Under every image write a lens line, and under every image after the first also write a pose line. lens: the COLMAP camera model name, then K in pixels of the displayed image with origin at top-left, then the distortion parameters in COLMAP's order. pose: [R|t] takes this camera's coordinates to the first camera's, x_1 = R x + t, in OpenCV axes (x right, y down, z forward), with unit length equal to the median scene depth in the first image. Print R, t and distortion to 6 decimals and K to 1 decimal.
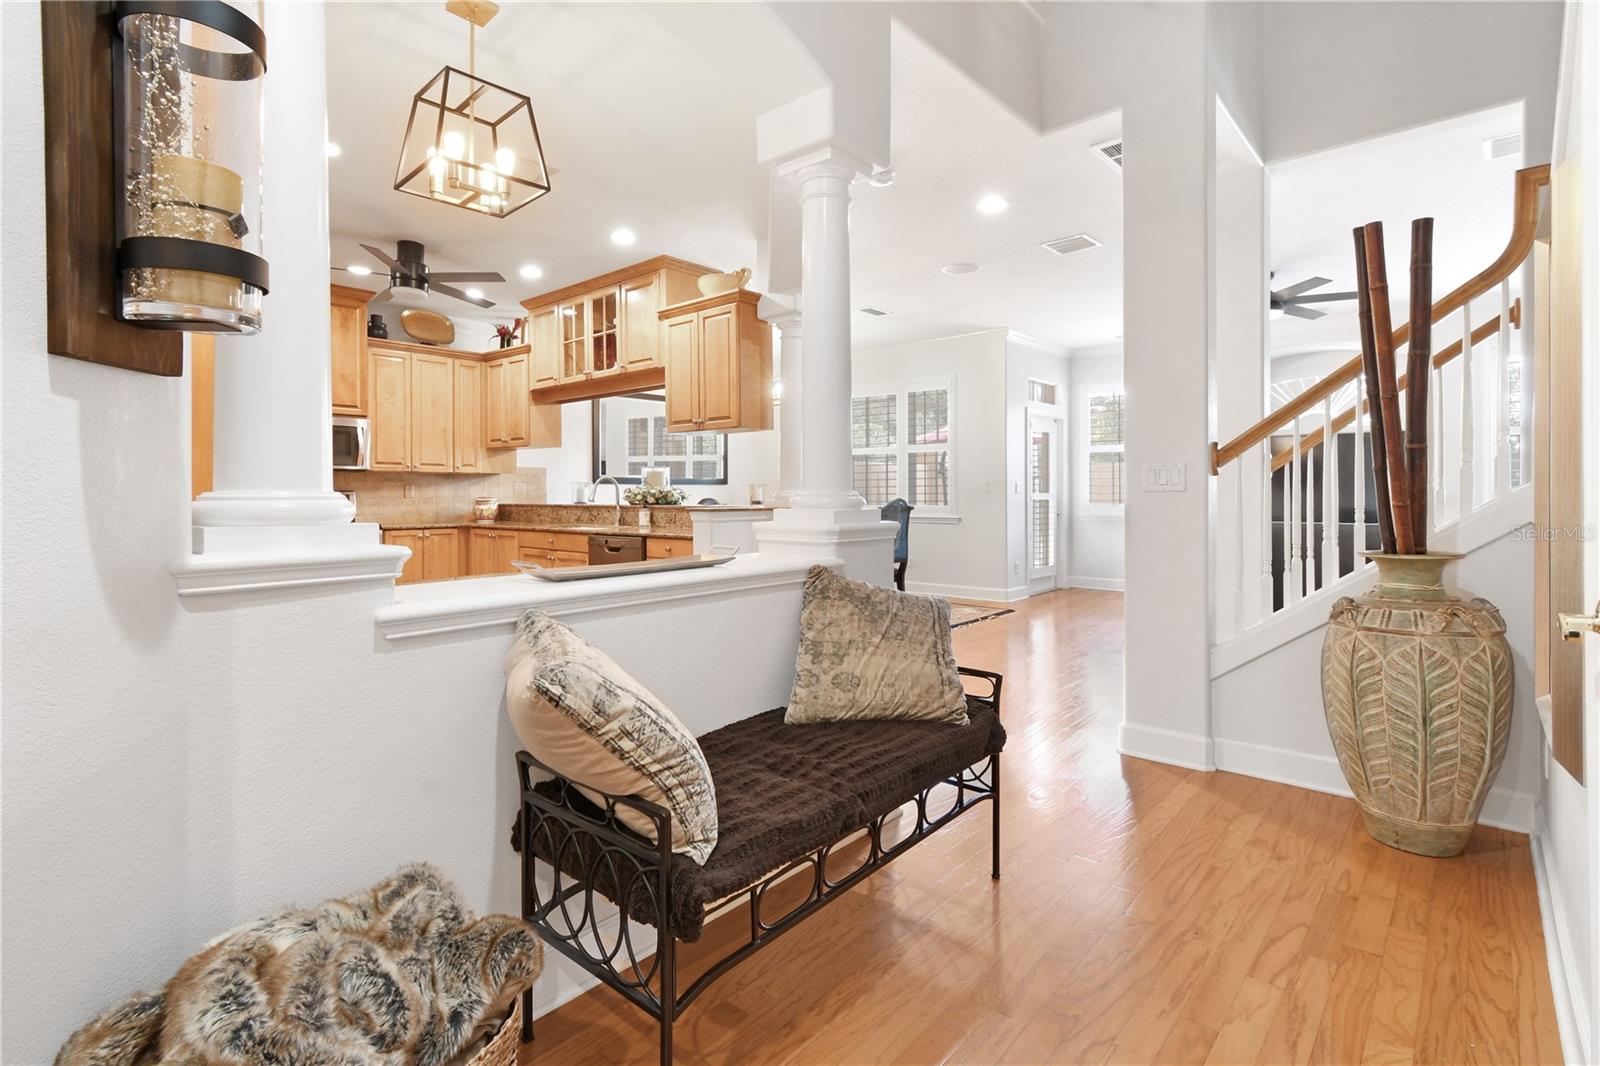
lens RADIAL K [[731.9, 0, 838.8], [0, 731.9, 503.6], [0, 0, 1]] dist [0.002879, 0.001216]
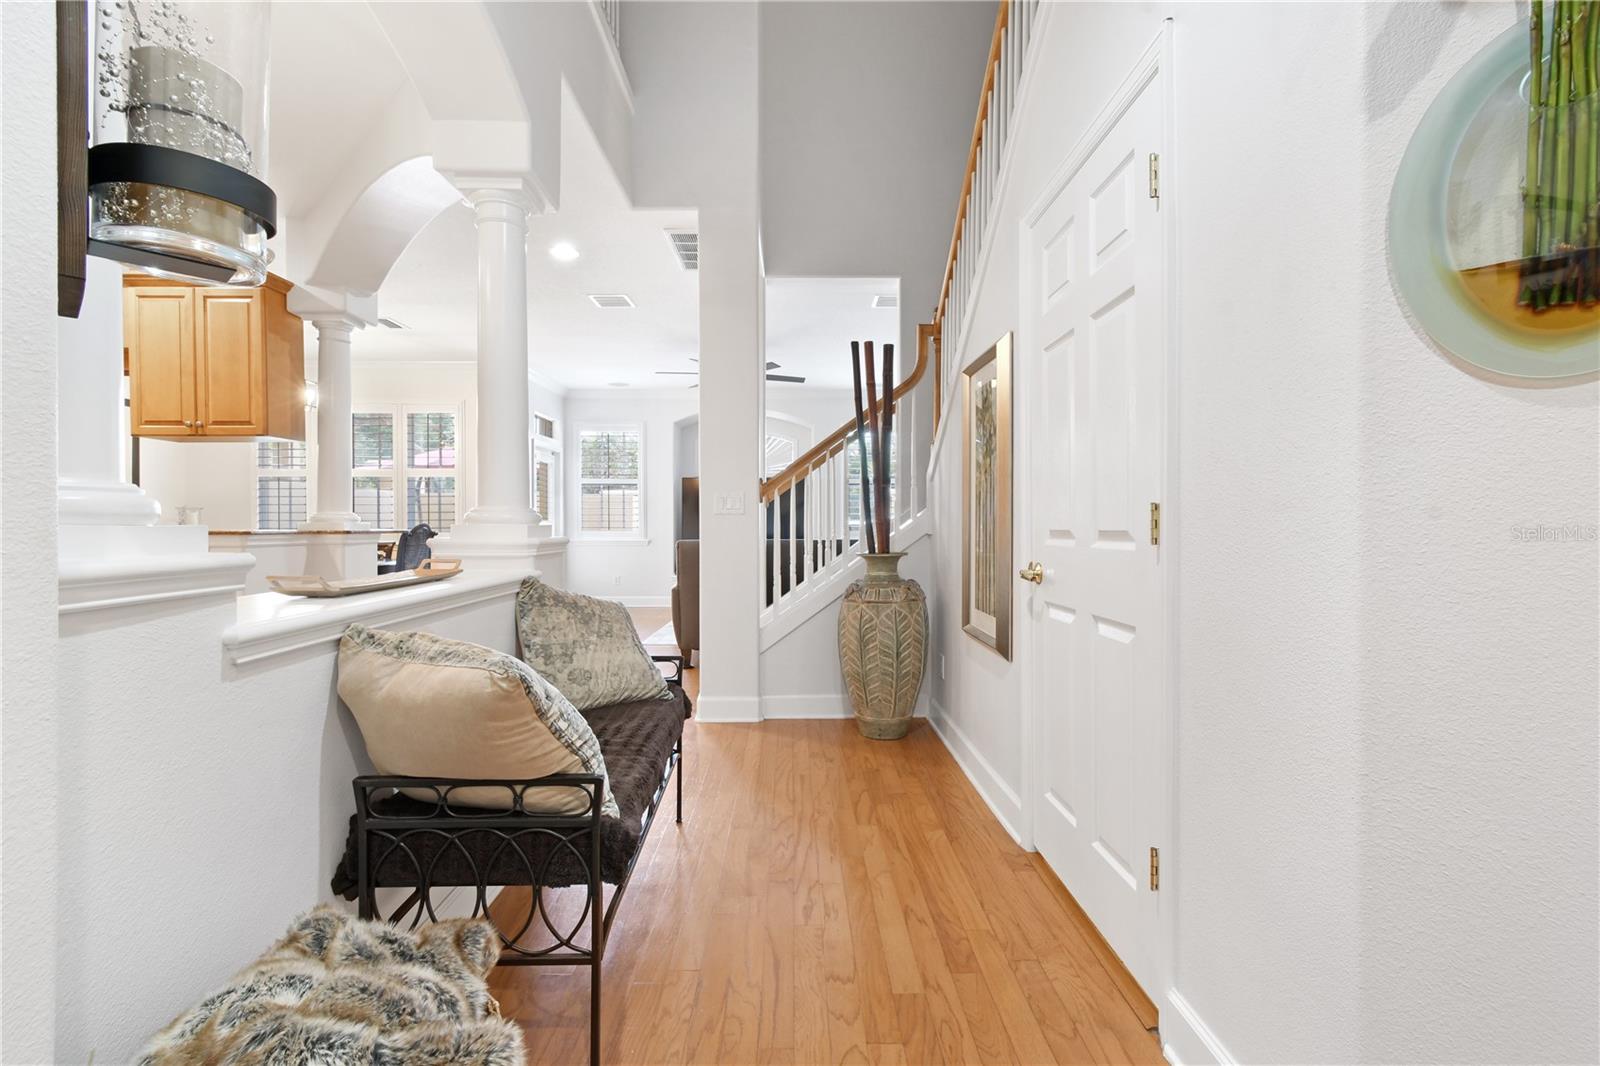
lens RADIAL K [[731.9, 0, 742.4], [0, 731.9, 545.4], [0, 0, 1]] dist [0.002879, 0.001216]
pose [[0.758089, -0.013288, 0.652016, -0.501096], [0.007639, 0.999905, 0.011497, 0.030911], [-0.652107, -0.003735, 0.758118, -0.004856]]
